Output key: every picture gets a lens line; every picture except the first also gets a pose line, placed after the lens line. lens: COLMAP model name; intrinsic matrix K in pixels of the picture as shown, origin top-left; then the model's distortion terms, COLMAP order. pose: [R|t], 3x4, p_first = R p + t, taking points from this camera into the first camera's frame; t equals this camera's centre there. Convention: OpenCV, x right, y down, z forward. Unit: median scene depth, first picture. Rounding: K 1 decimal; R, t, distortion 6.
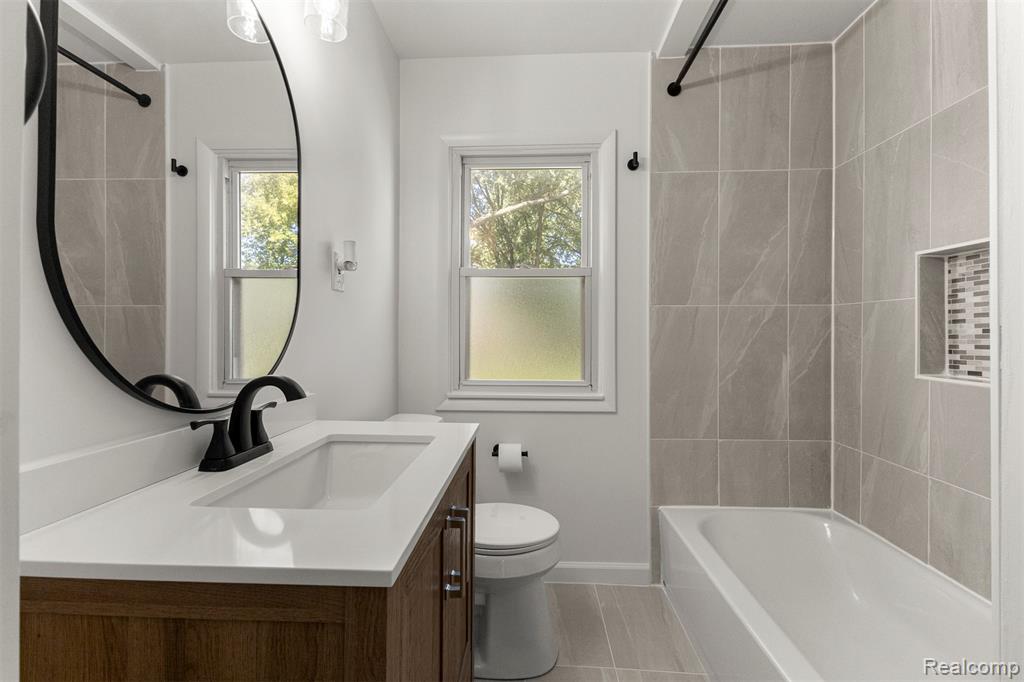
lens RADIAL K [[464.3, 0, 513.3], [0, 464.3, 331.6], [0, 0, 1]] dist [0.021315, -0.003642]
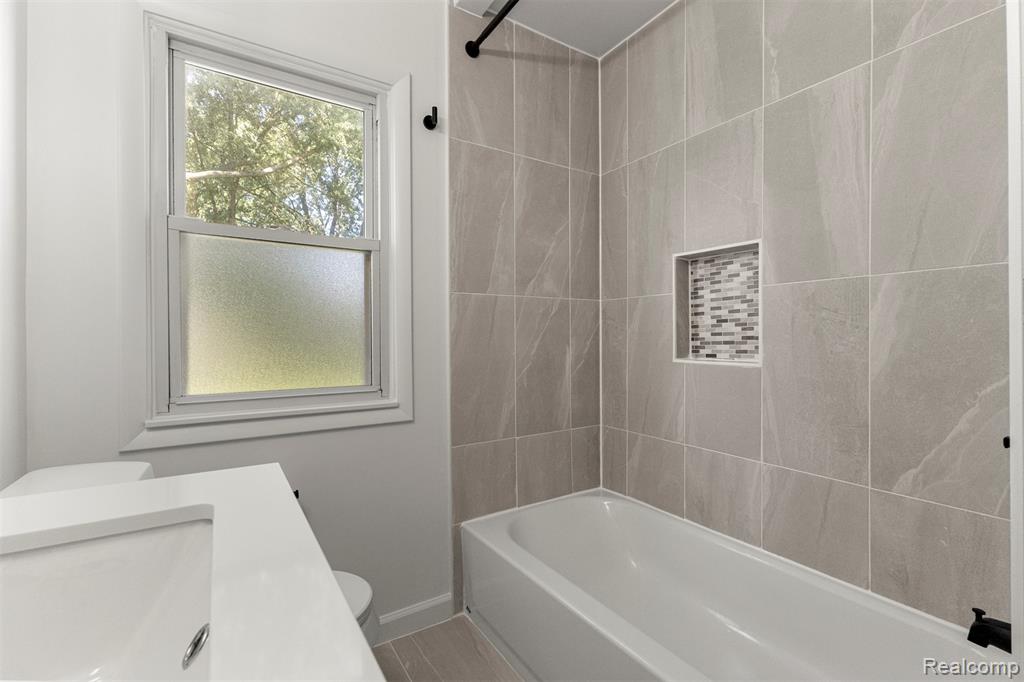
lens RADIAL K [[464.3, 0, 514.2], [0, 464.3, 340.2], [0, 0, 1]] dist [0.021315, -0.003642]
pose [[0.809206, -0.005931, 0.587494, -0.118623], [0.005031, 0.999982, 0.003166, 0.031506], [-0.587503, 0.000394, 0.809222, 0.240229]]
